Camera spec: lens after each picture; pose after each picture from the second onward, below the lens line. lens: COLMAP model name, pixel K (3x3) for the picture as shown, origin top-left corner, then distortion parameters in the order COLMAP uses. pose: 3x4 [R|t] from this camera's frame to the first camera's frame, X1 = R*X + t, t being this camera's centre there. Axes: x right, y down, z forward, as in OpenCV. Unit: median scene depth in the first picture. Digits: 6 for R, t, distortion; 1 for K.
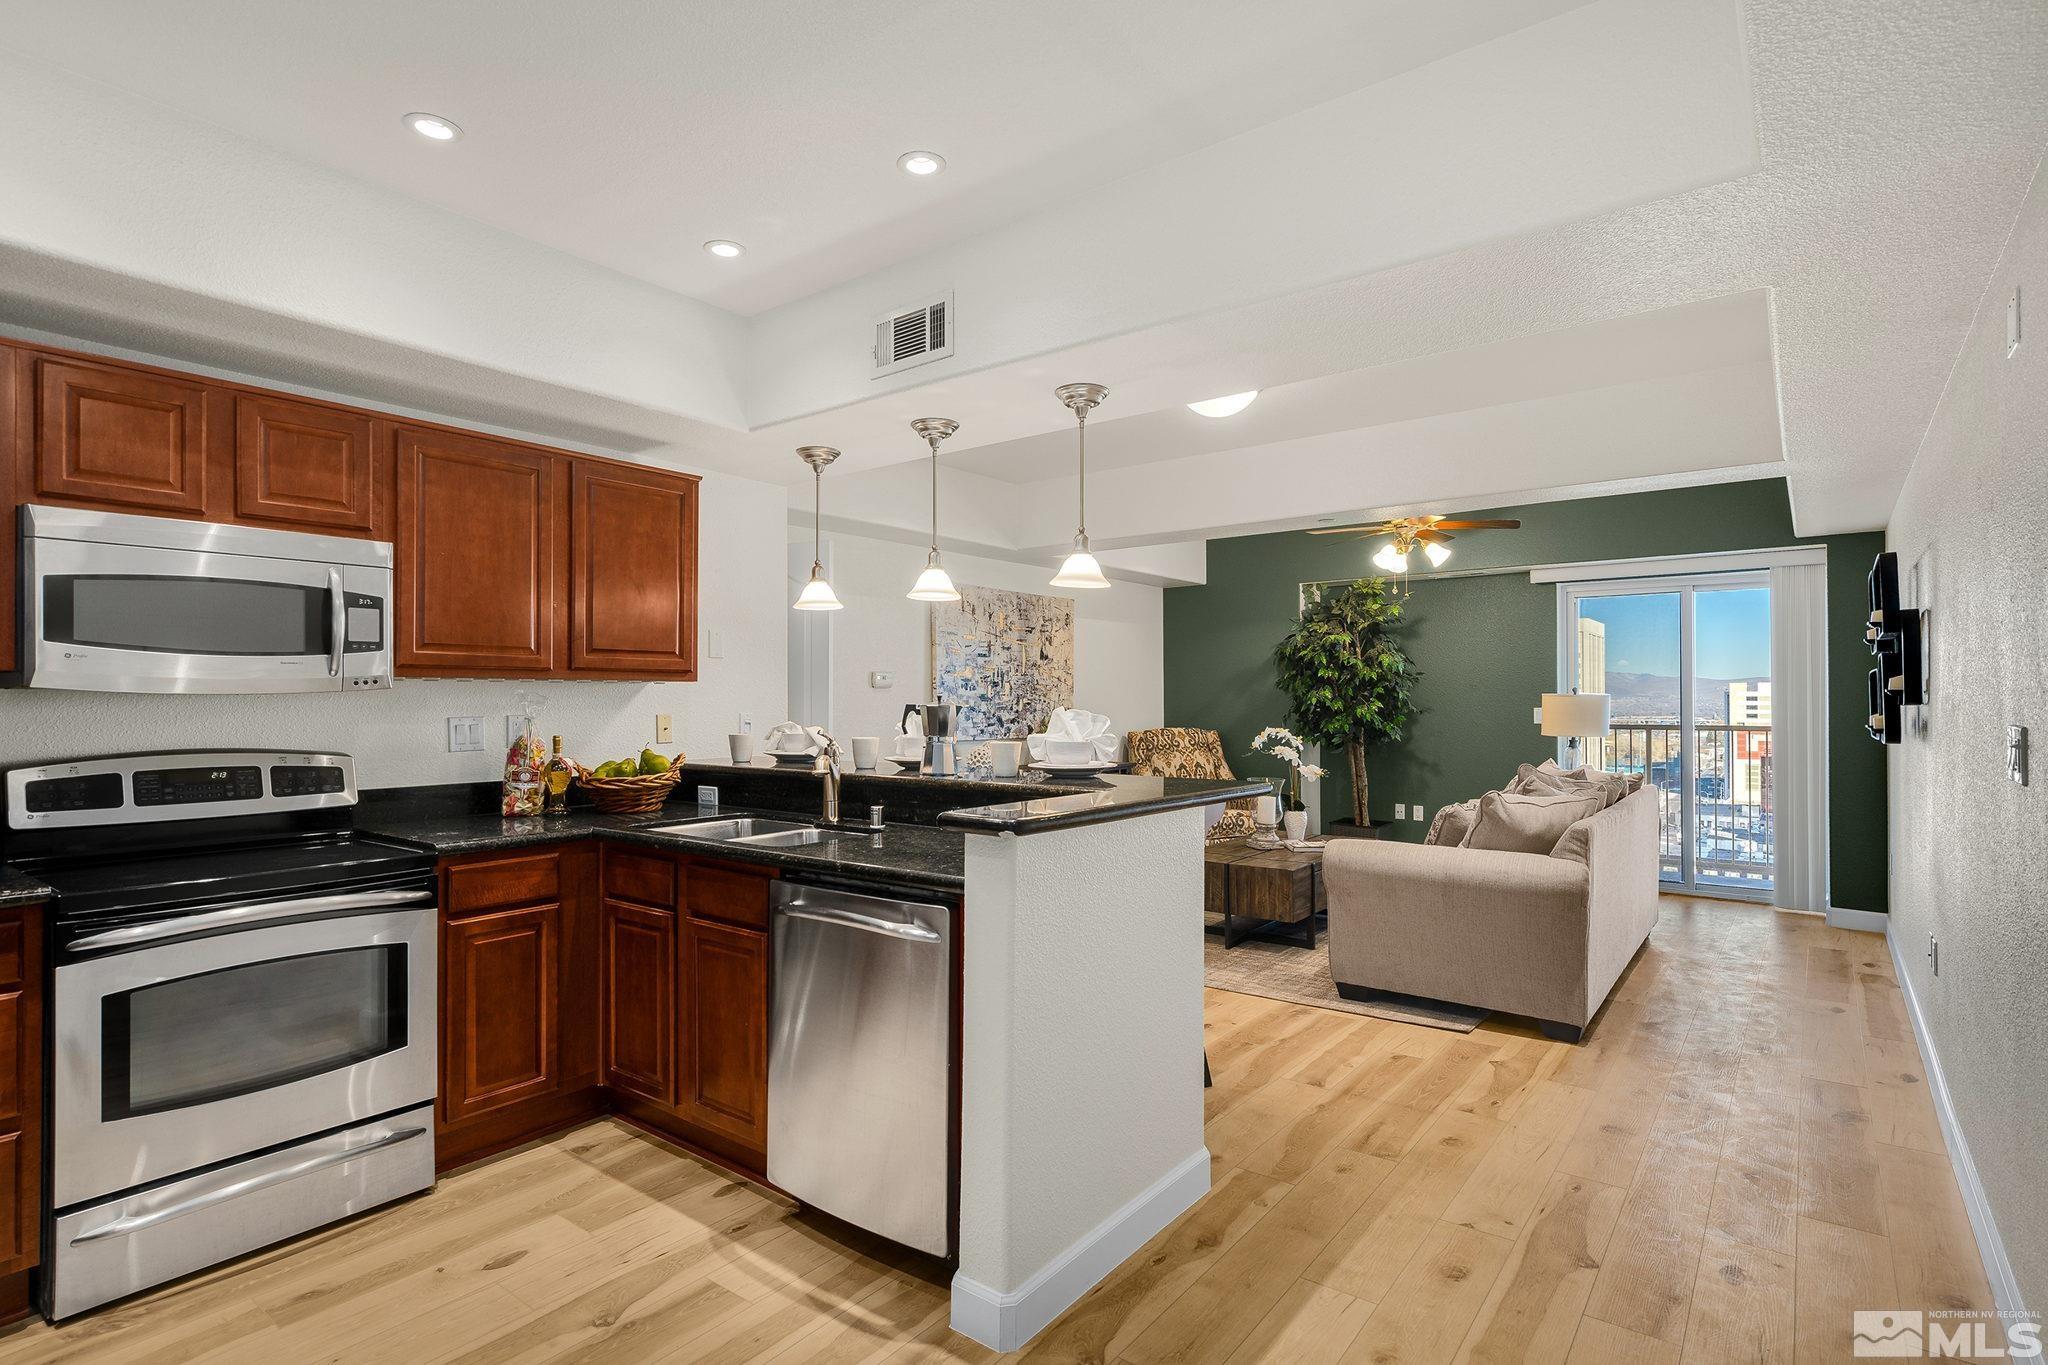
lens RADIAL K [[1025.5, 0, 1022.6], [0, 1025.5, 689.4], [0, 0, 1]] dist [-0.002180, 0.000508]
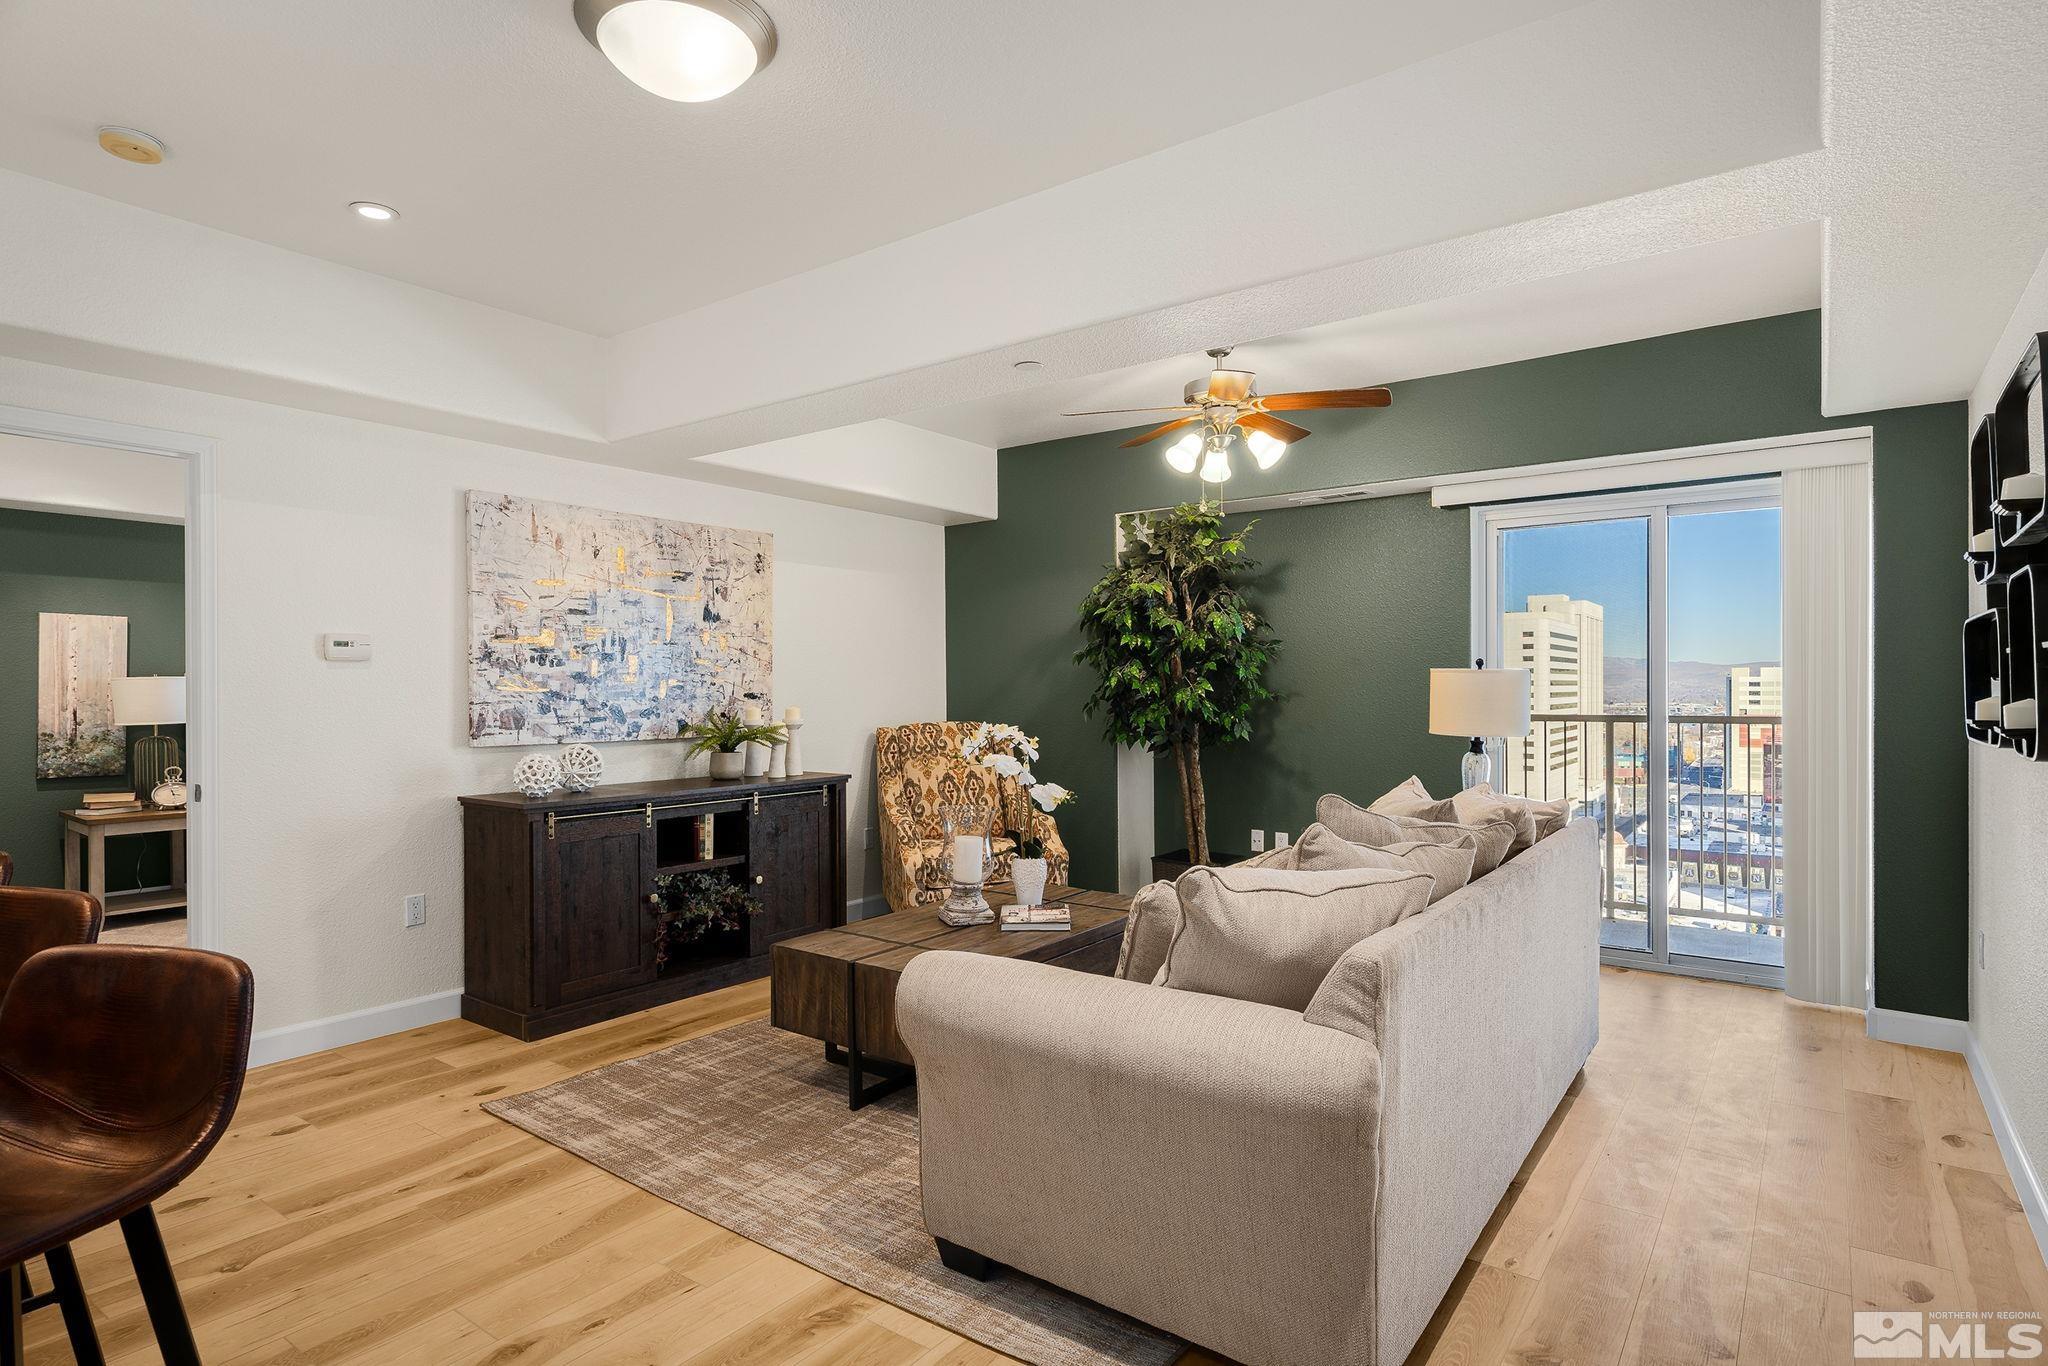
lens RADIAL K [[1078.9, 0, 1025.5], [0, 1078.9, 687.8], [0, 0, 1]] dist [-0.003136, 0.000211]
pose [[0.999715, -0.002884, 0.023716, 0.210856], [0.002642, 0.999944, 0.010226, 0.007762], [-0.023744, -0.010160, 0.999666, 0.294890]]
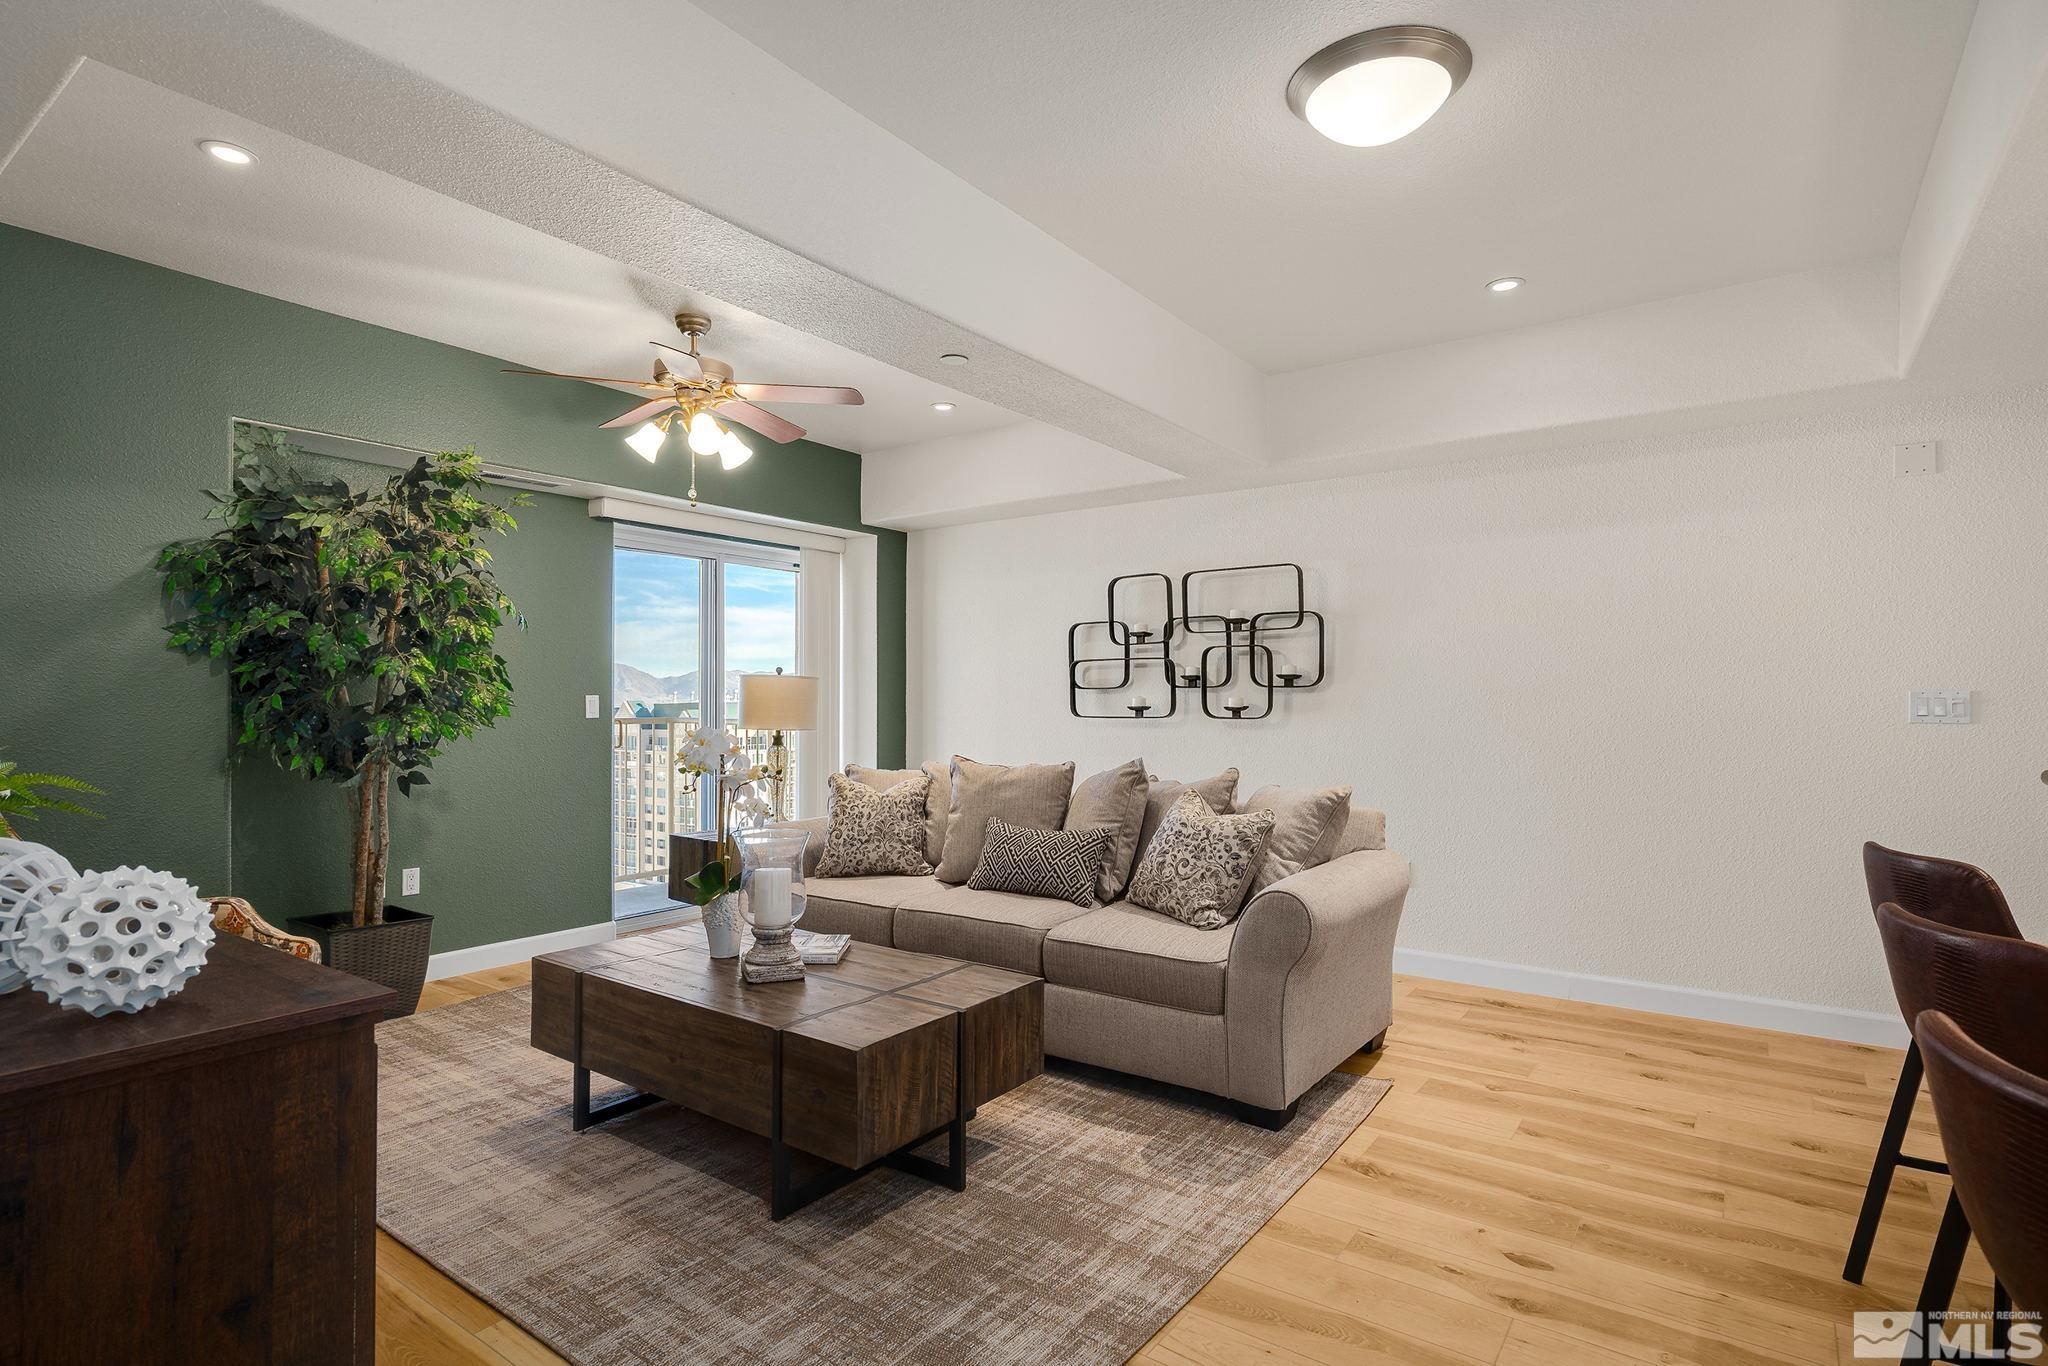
lens RADIAL K [[1025.5, 0, 1022.6], [0, 1025.5, 689.9], [0, 0, 1]] dist [-0.002180, 0.000508]
pose [[-0.026831, 0.006826, 0.999617, -0.208977], [-0.009208, 0.999933, -0.007076, 0.017313], [-0.999598, -0.009395, -0.026767, 0.735964]]
